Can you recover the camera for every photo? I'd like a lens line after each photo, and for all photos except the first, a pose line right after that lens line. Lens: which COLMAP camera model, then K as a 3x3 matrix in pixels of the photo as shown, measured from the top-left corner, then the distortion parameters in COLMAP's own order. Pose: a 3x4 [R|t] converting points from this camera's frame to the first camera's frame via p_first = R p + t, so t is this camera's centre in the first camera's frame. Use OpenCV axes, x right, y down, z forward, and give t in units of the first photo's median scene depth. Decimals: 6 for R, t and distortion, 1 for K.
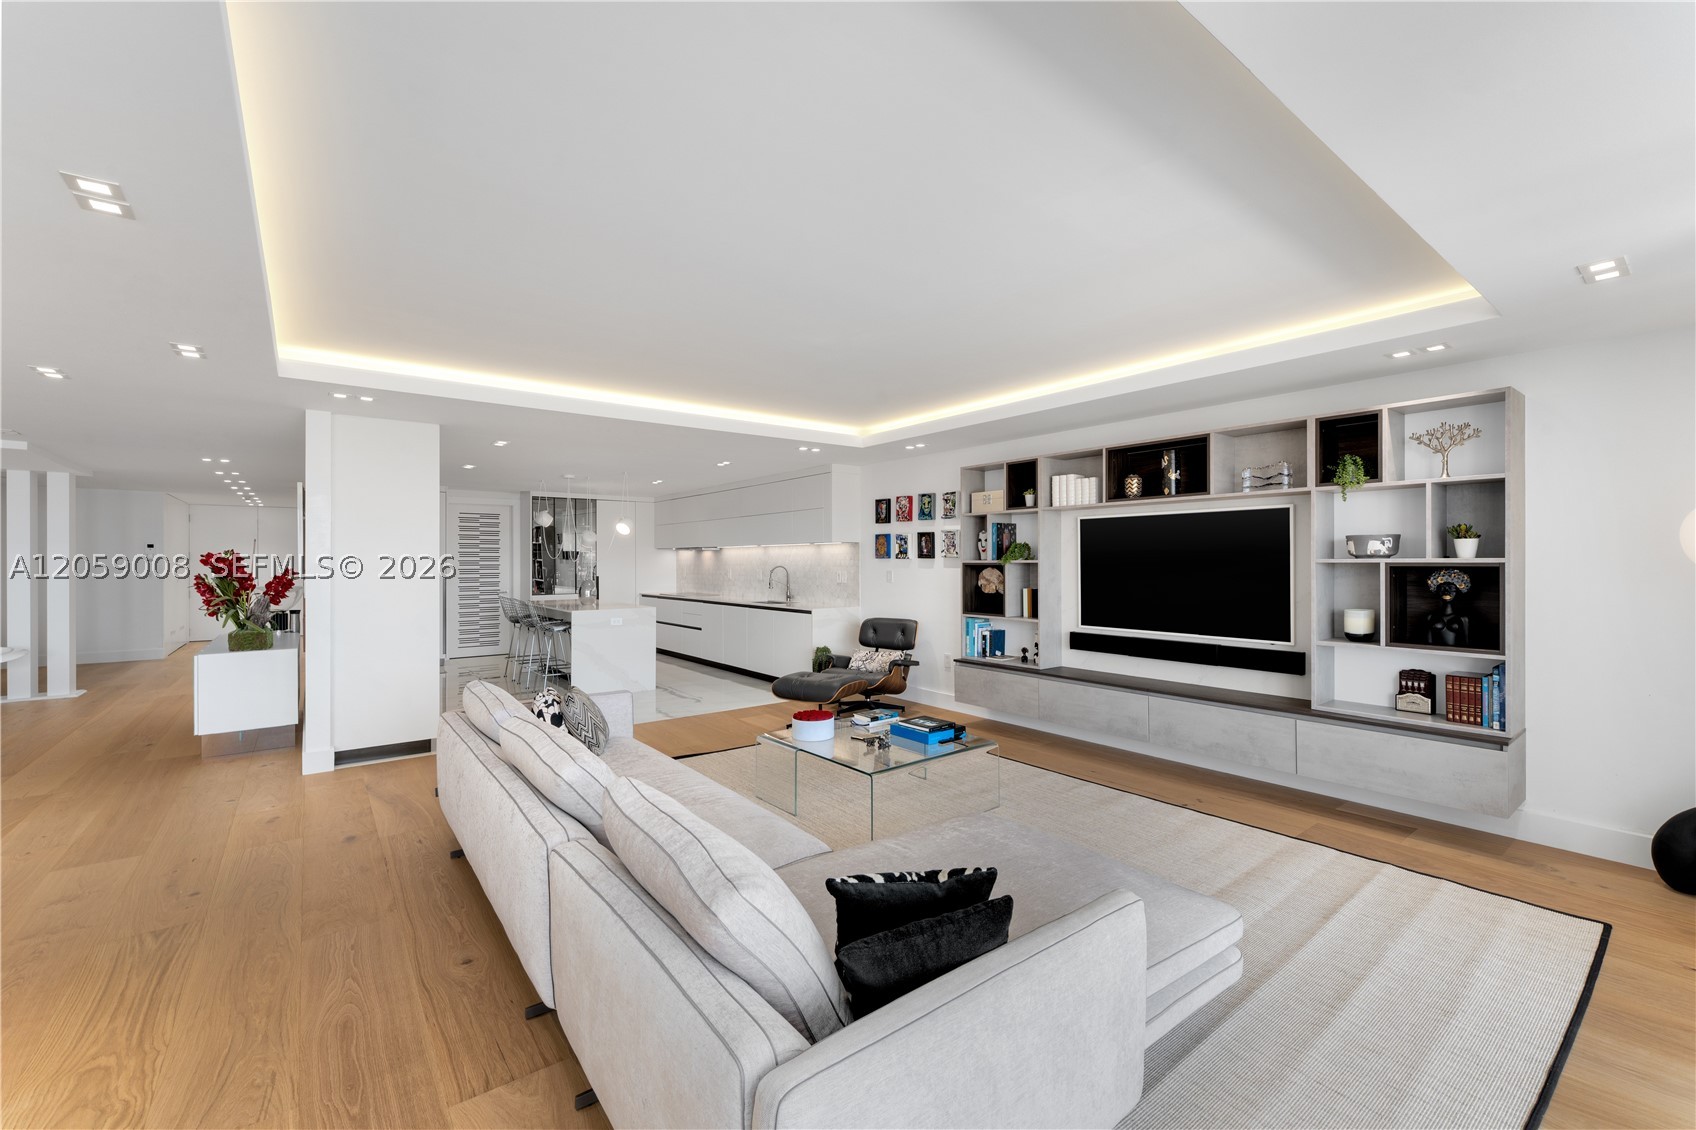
lens RADIAL K [[703.9, 0, 846.6], [0, 703.9, 560.6], [0, 0, 1]] dist [0.005523, -0.001021]
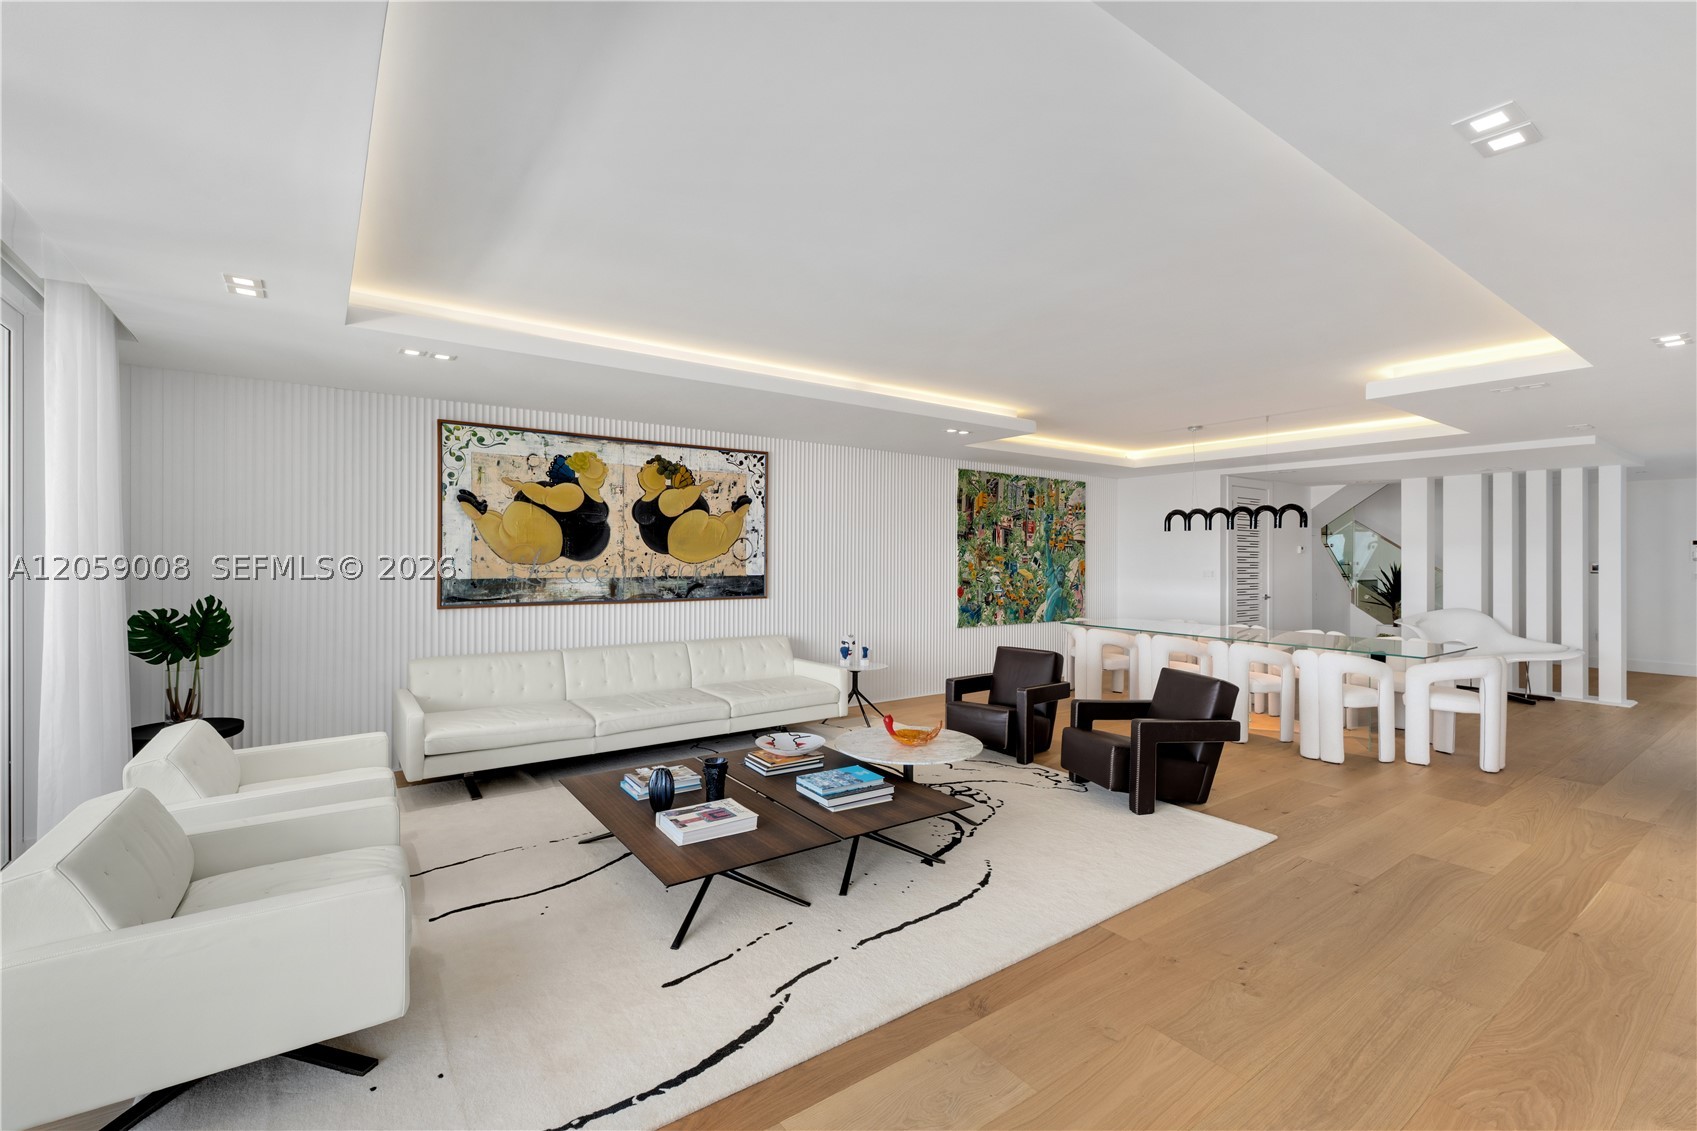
lens RADIAL K [[737.4, 0, 852.5], [0, 737.4, 554.0], [0, 0, 1]] dist [0.000094, -0.000012]
pose [[-0.024804, -0.000913, -0.999692, -0.111524], [-0.006572, 0.999978, -0.000750, 0.000259], [0.999671, 0.006552, -0.024809, 0.011529]]
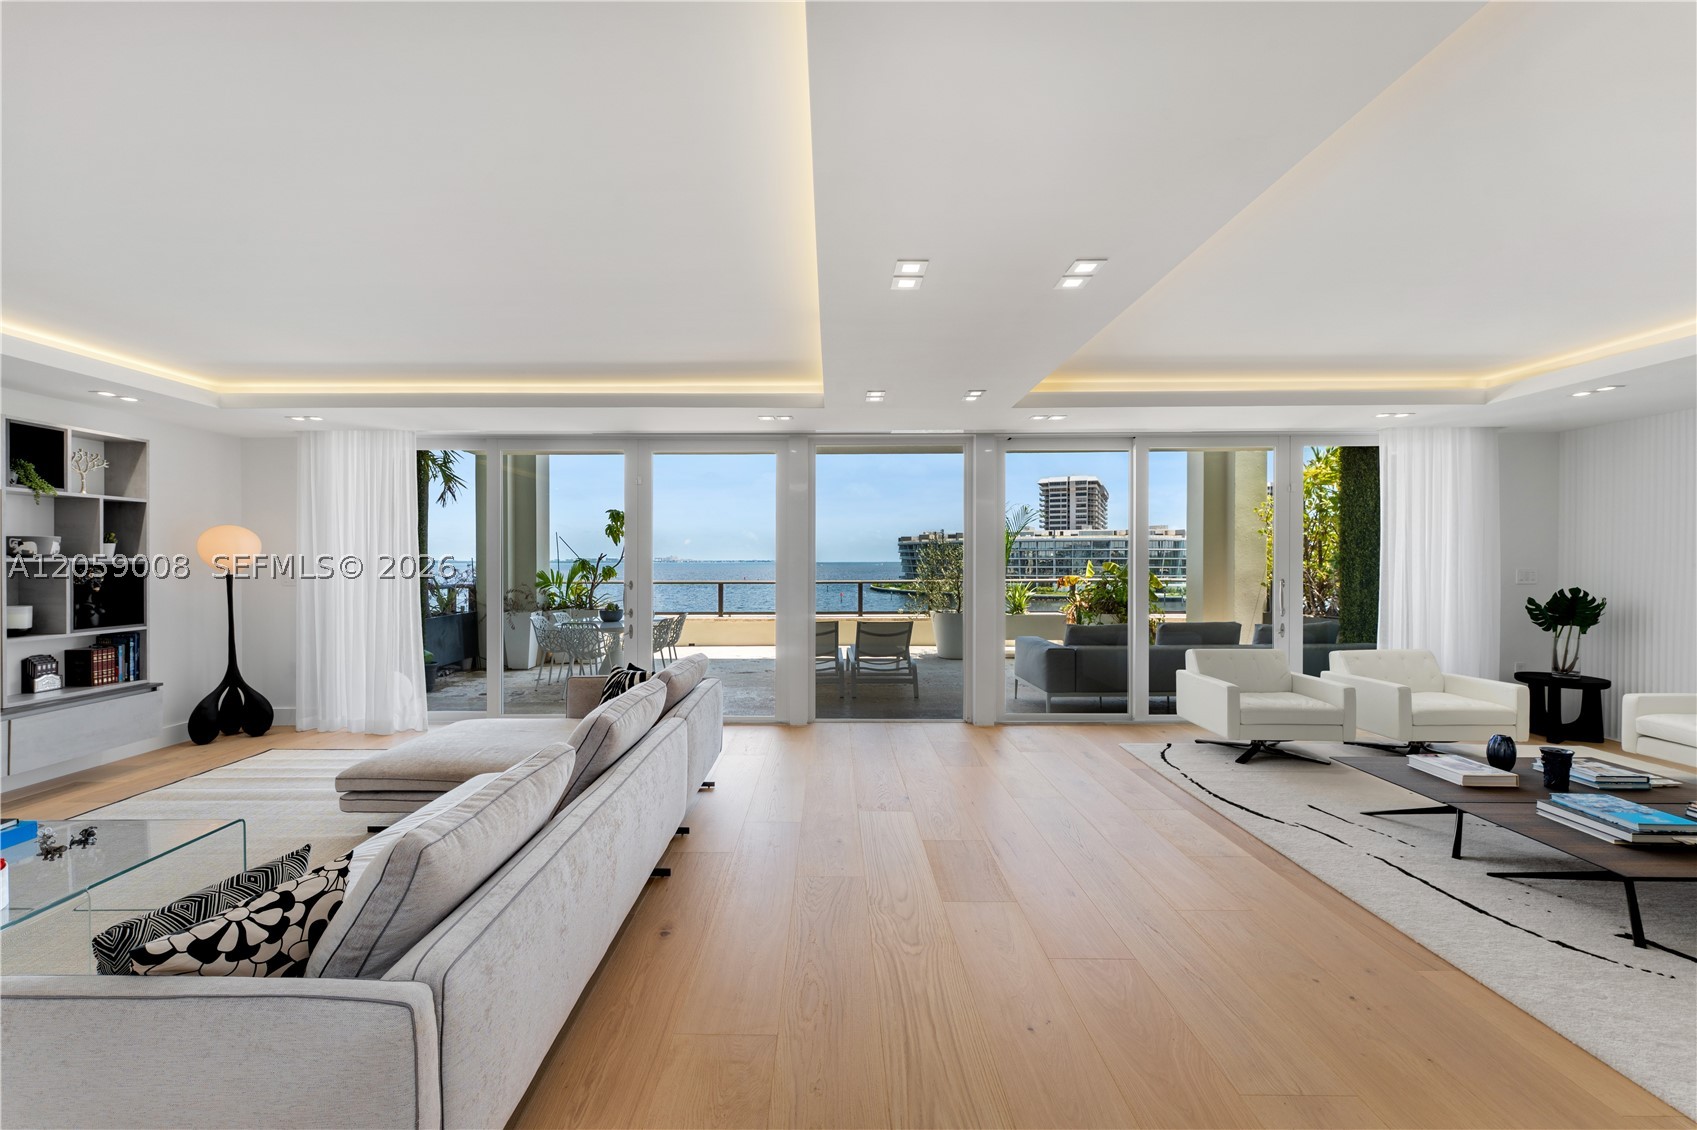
lens RADIAL K [[666.2, 0, 814.1], [0, 666.2, 572.1], [0, 0, 1]] dist [-0.001916, -0.001318]
pose [[-0.778151, -0.007672, 0.628030, -0.481725], [0.003763, 0.999851, 0.016876, 0.003290], [-0.628066, 0.015496, -0.778006, 0.588301]]
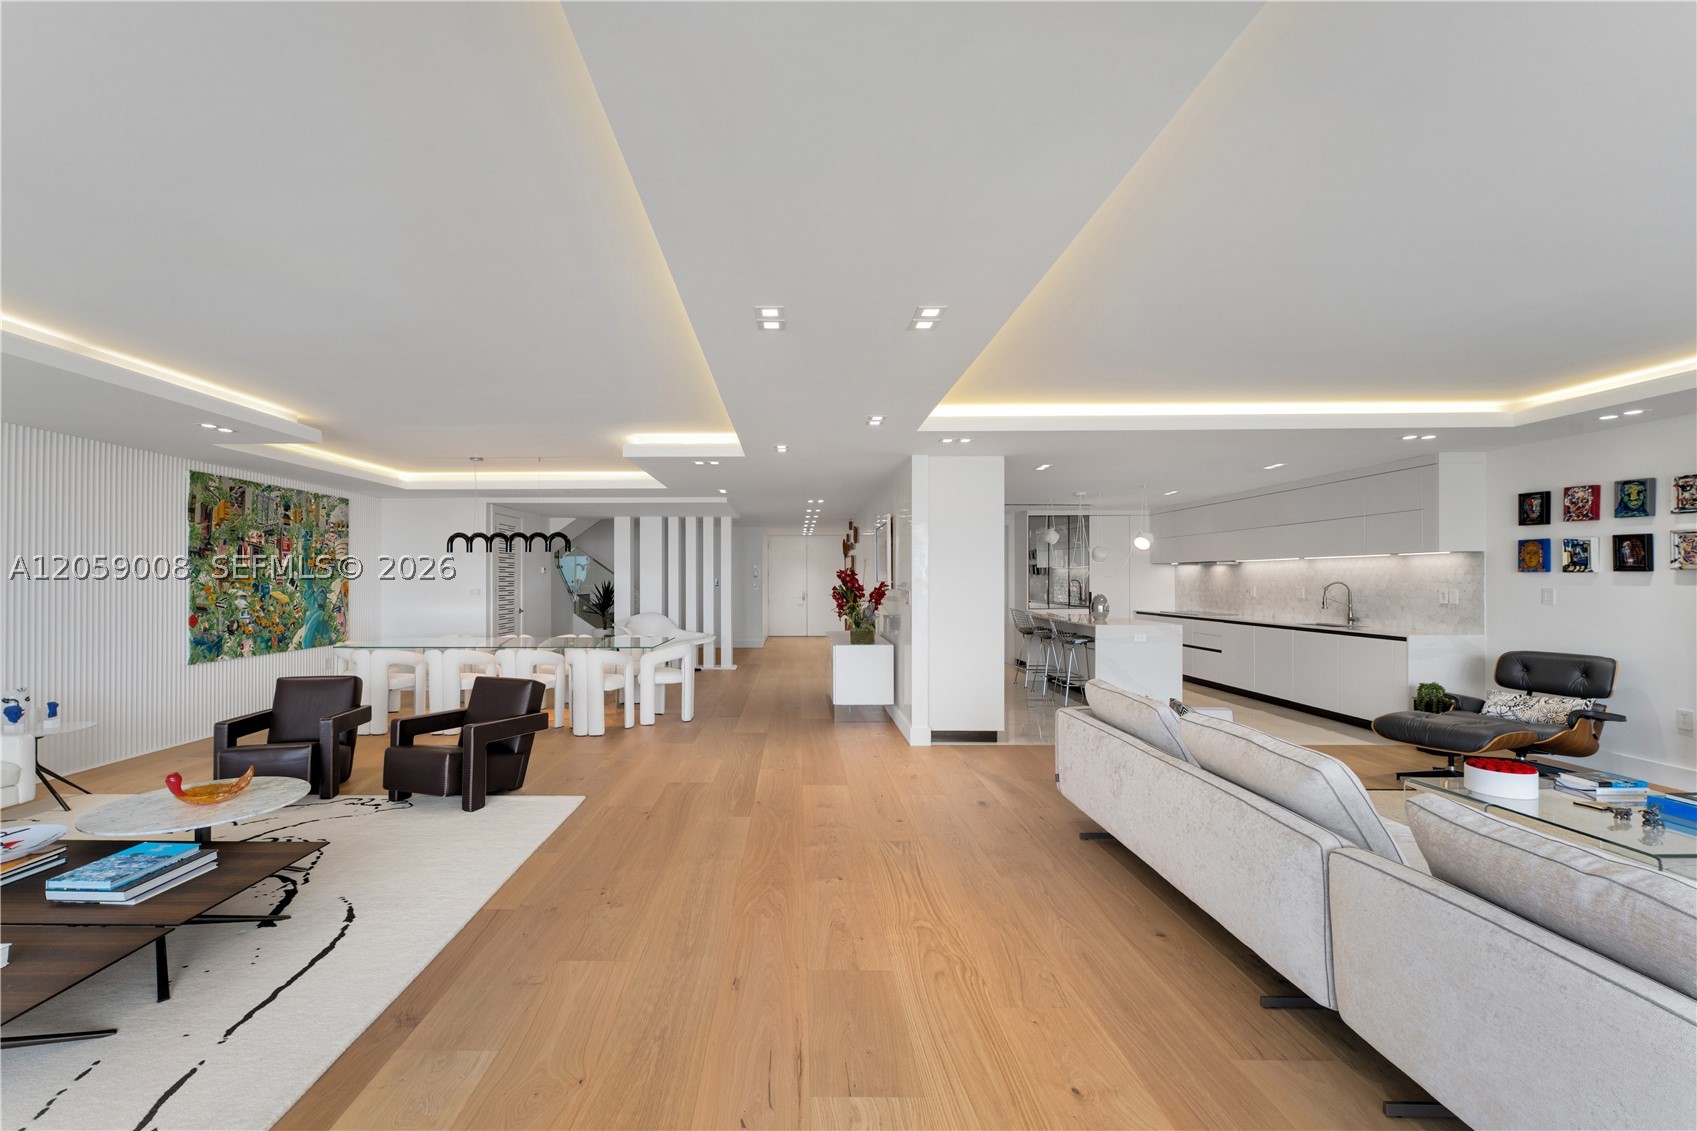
lens RADIAL K [[704.3, 0, 783.7], [0, 704.3, 574.3], [0, 0, 1]] dist [0.005523, -0.001021]
pose [[0.782737, -0.003507, -0.622343, -0.111242], [0.000472, 0.999987, -0.005042, 0.003007], [0.622353, 0.003653, 0.782728, -0.084630]]
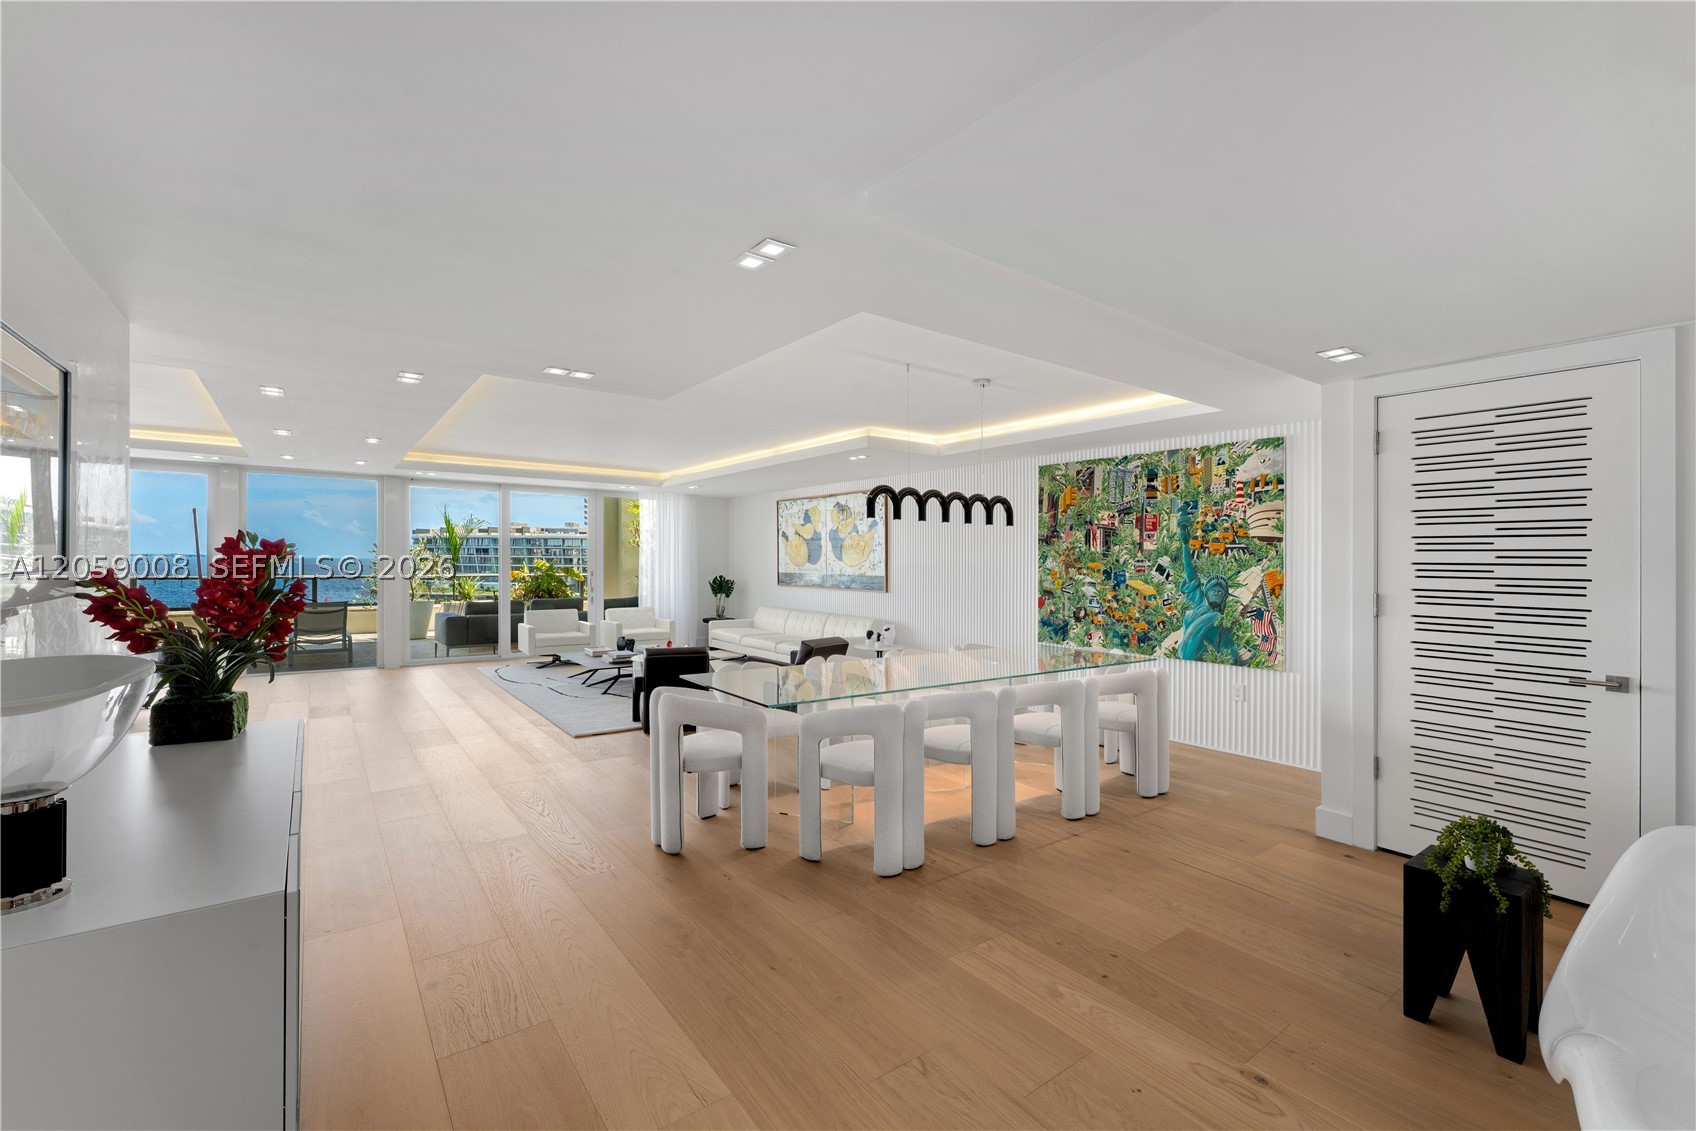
lens RADIAL K [[737.0, 0, 845.7], [0, 737.0, 562.9], [0, 0, 1]] dist [0.000094, -0.000012]
pose [[-0.999748, -0.007094, 0.021285, -0.998656], [-0.007048, 0.999973, 0.002268, 0.001517], [-0.021301, 0.002118, -0.999771, 1.171431]]
